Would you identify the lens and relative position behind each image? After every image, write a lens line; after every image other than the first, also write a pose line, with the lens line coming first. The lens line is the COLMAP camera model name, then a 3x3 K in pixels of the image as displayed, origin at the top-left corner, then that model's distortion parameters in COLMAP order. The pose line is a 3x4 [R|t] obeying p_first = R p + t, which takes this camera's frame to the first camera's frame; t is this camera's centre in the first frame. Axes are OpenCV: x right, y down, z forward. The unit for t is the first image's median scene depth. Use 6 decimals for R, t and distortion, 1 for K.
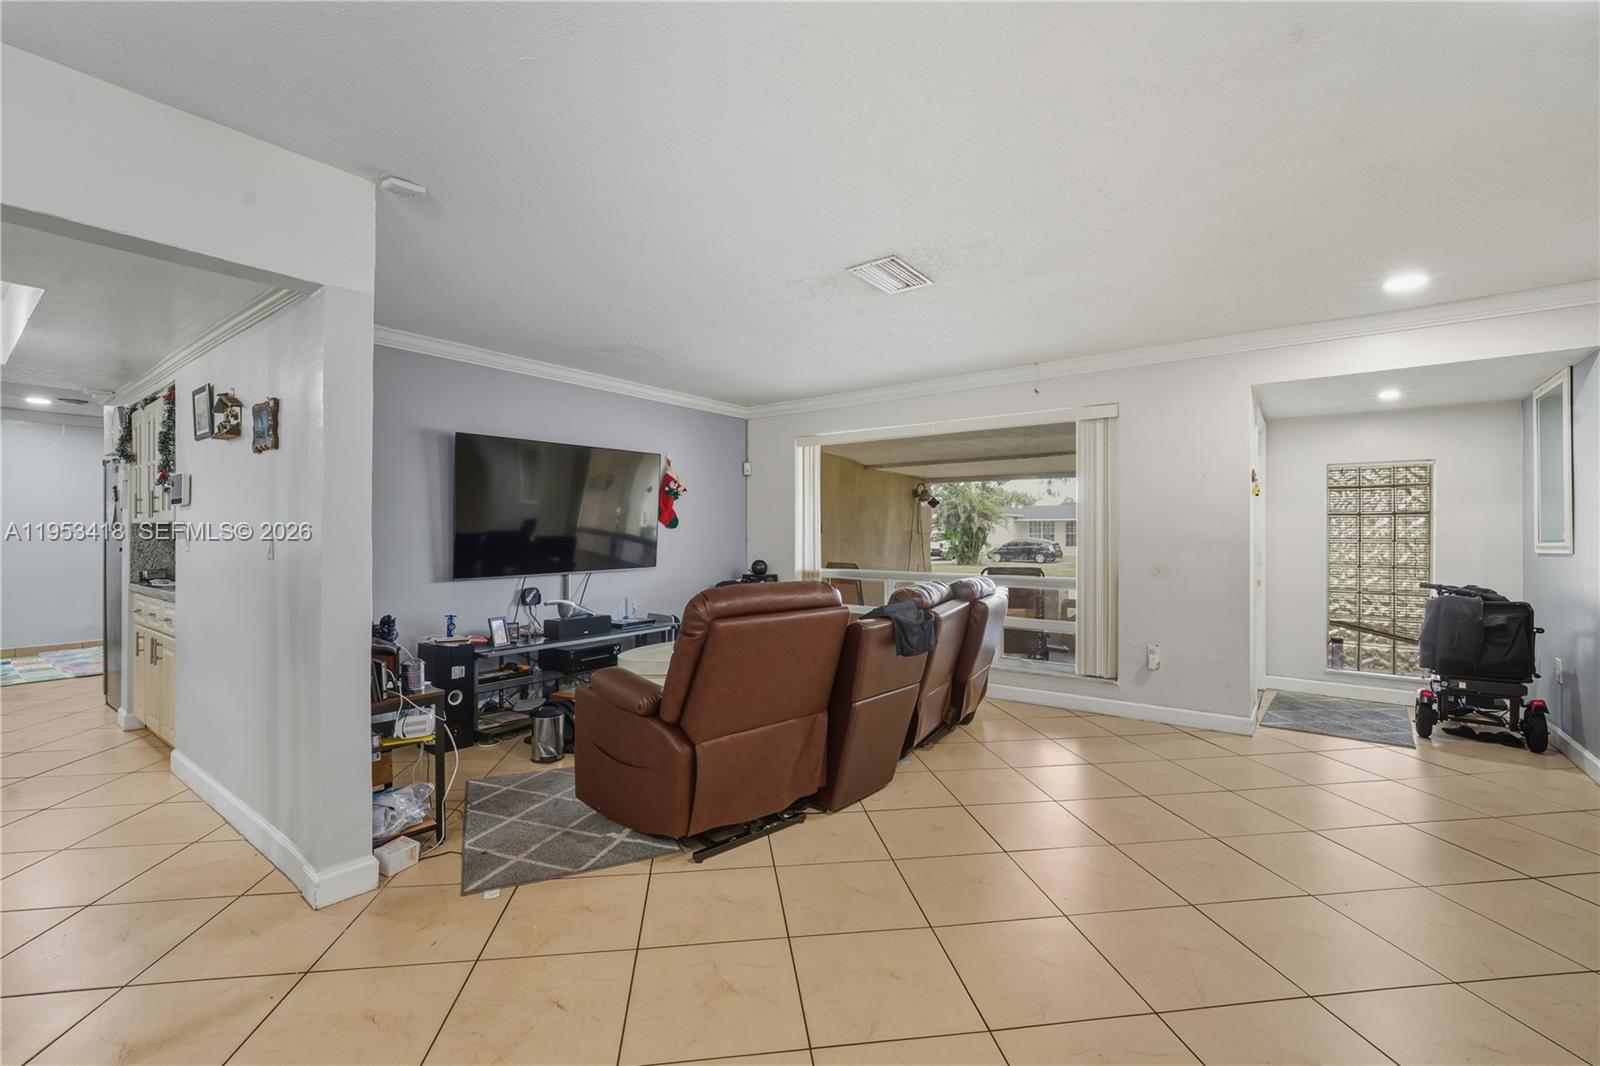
lens RADIAL K [[682.2, 0, 800.0], [0, 682.2, 533.0], [0, 0, 1]] dist [-0.007013, 0.000020]
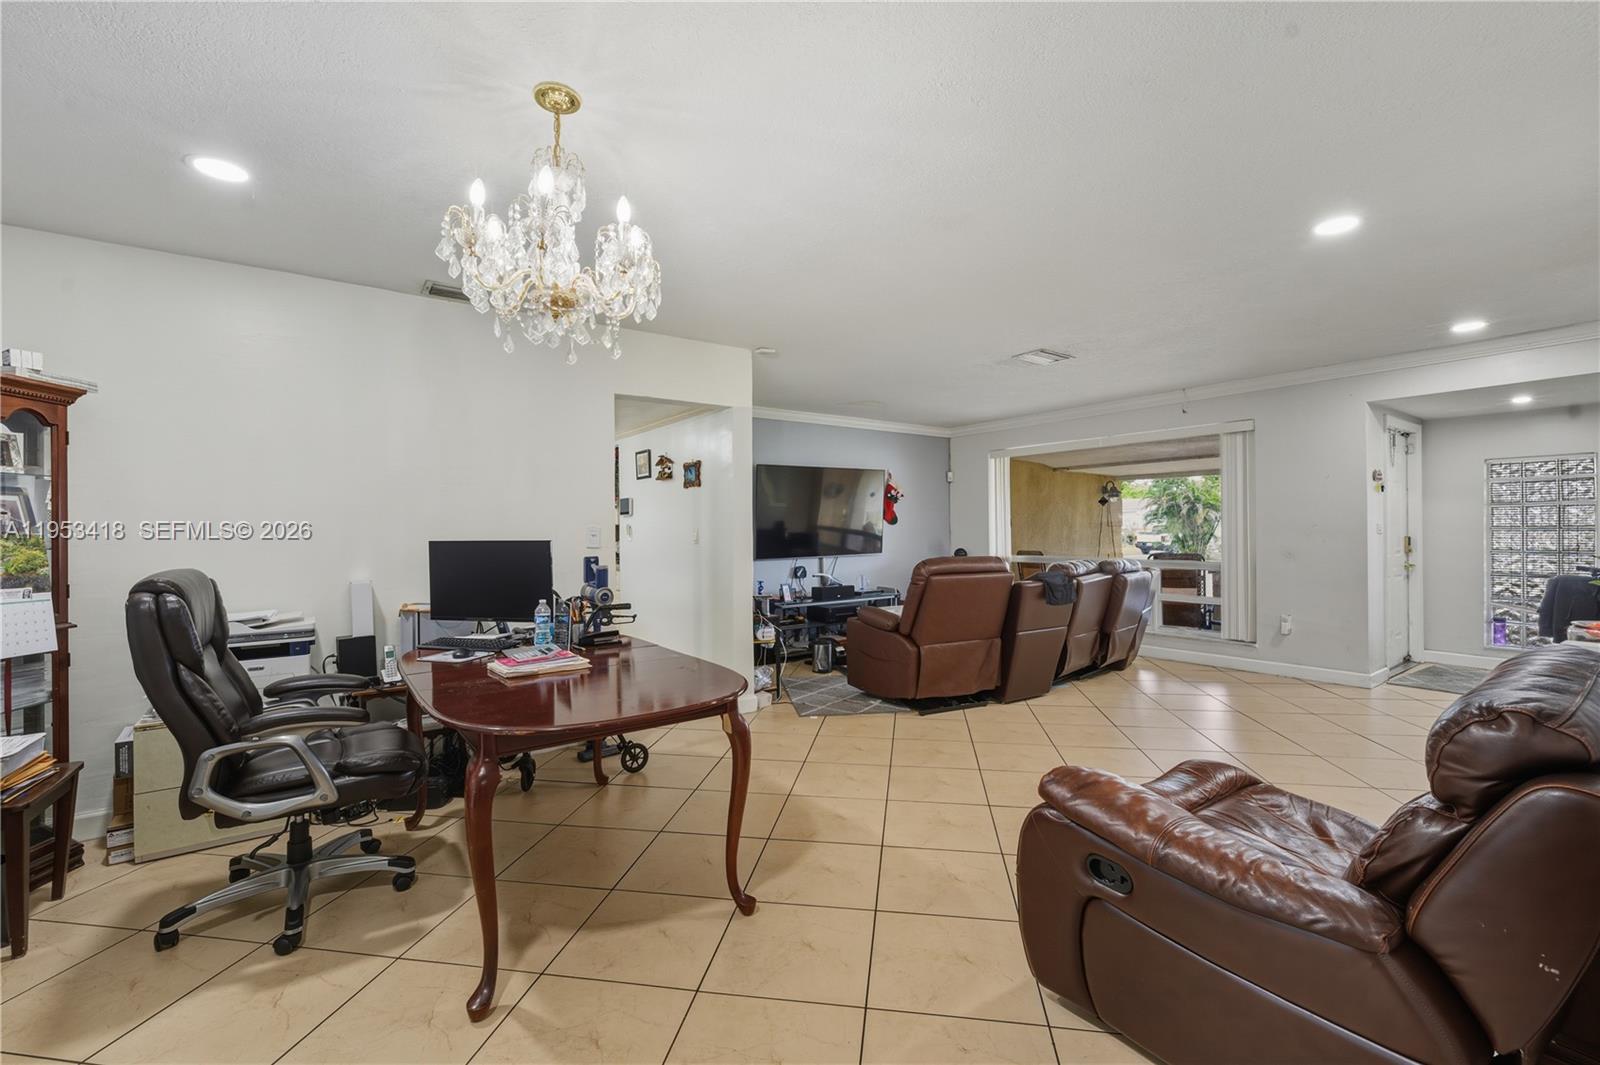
lens RADIAL K [[682.2, 0, 800.0], [0, 682.2, 532.5], [0, 0, 1]] dist [-0.007013, 0.000020]
pose [[0.956022, -0.008893, -0.293160, 0.039314], [0.010831, 0.999929, 0.004986, 0.000193], [0.293095, -0.007942, 0.956050, -0.432748]]
